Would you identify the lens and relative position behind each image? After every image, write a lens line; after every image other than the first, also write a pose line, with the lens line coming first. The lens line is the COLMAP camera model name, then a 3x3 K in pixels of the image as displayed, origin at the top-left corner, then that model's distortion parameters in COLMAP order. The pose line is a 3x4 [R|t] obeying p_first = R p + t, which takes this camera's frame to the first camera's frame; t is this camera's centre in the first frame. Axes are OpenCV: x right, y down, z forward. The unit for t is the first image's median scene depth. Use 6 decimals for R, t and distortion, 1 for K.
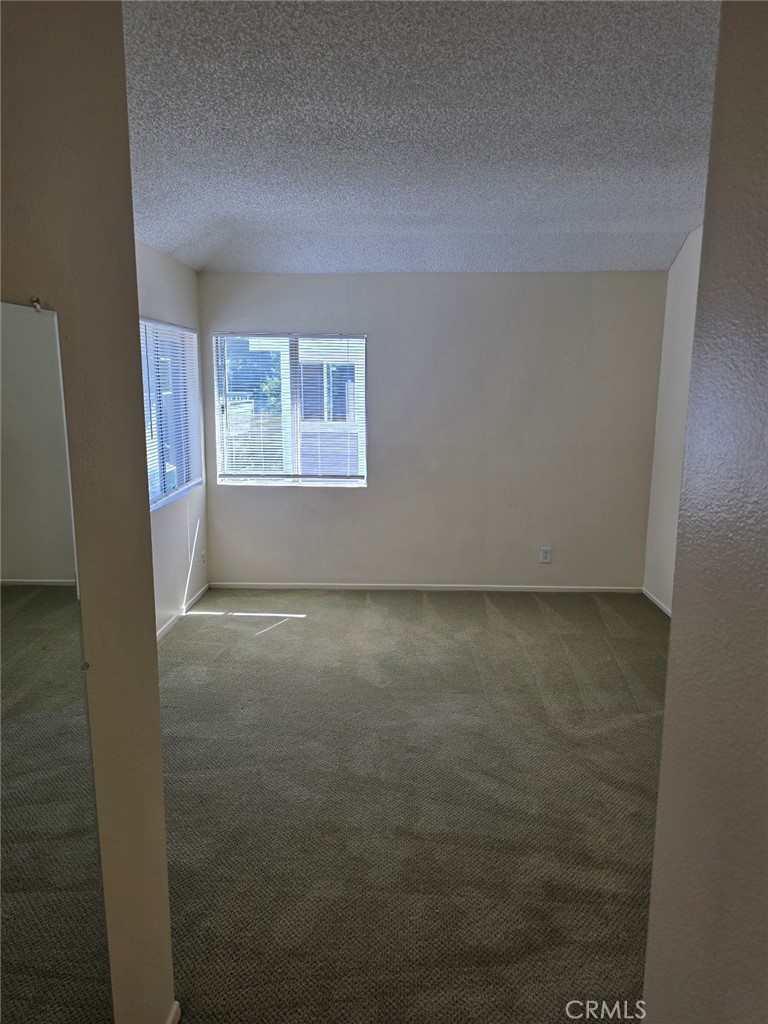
lens RADIAL K [[693.9, 0, 388.9], [0, 693.9, 522.3], [0, 0, 1]] dist [0.051717, -0.033742]
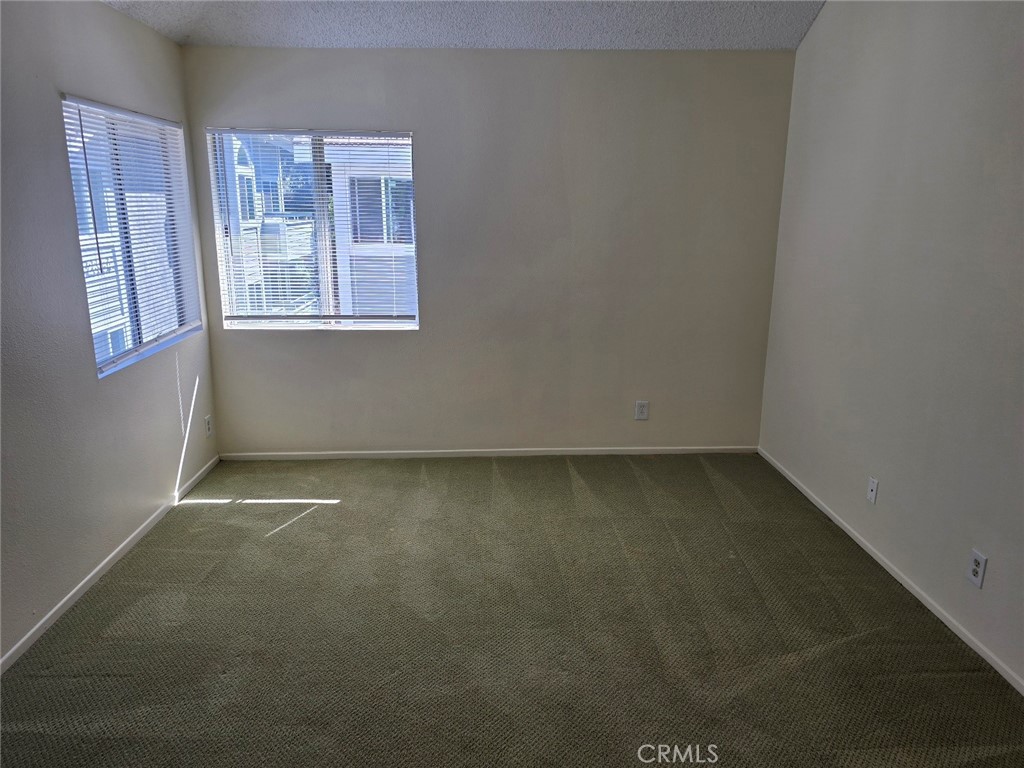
lens RADIAL K [[693.9, 0, 507.4], [0, 693.9, 378.2], [0, 0, 1]] dist [0.051717, -0.033742]
pose [[0.998007, -0.018774, 0.060248, 0.021440], [0.015821, 0.998668, 0.049116, -0.034935], [-0.061090, -0.048064, 0.996974, 0.215856]]
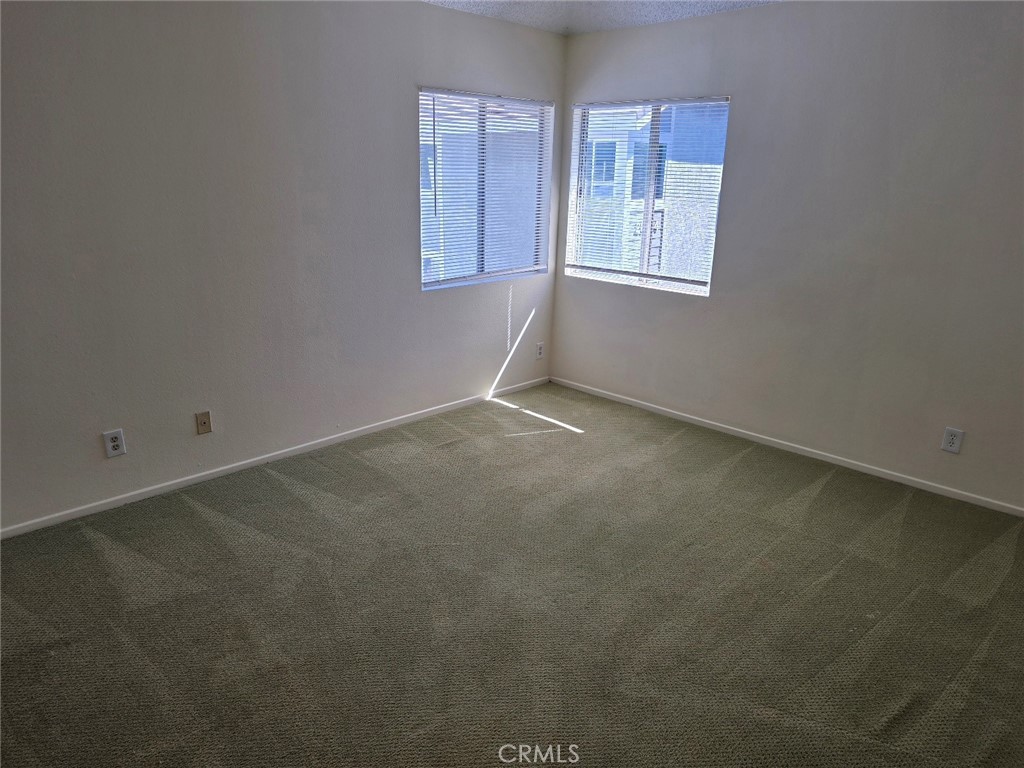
lens RADIAL K [[693.9, 0, 529.1], [0, 693.9, 385.2], [0, 0, 1]] dist [0.051717, -0.033742]
pose [[0.731813, 0.208423, -0.648853, 0.377012], [-0.148379, 0.977975, 0.146792, -0.041064], [0.665157, -0.011148, 0.746620, 0.285765]]
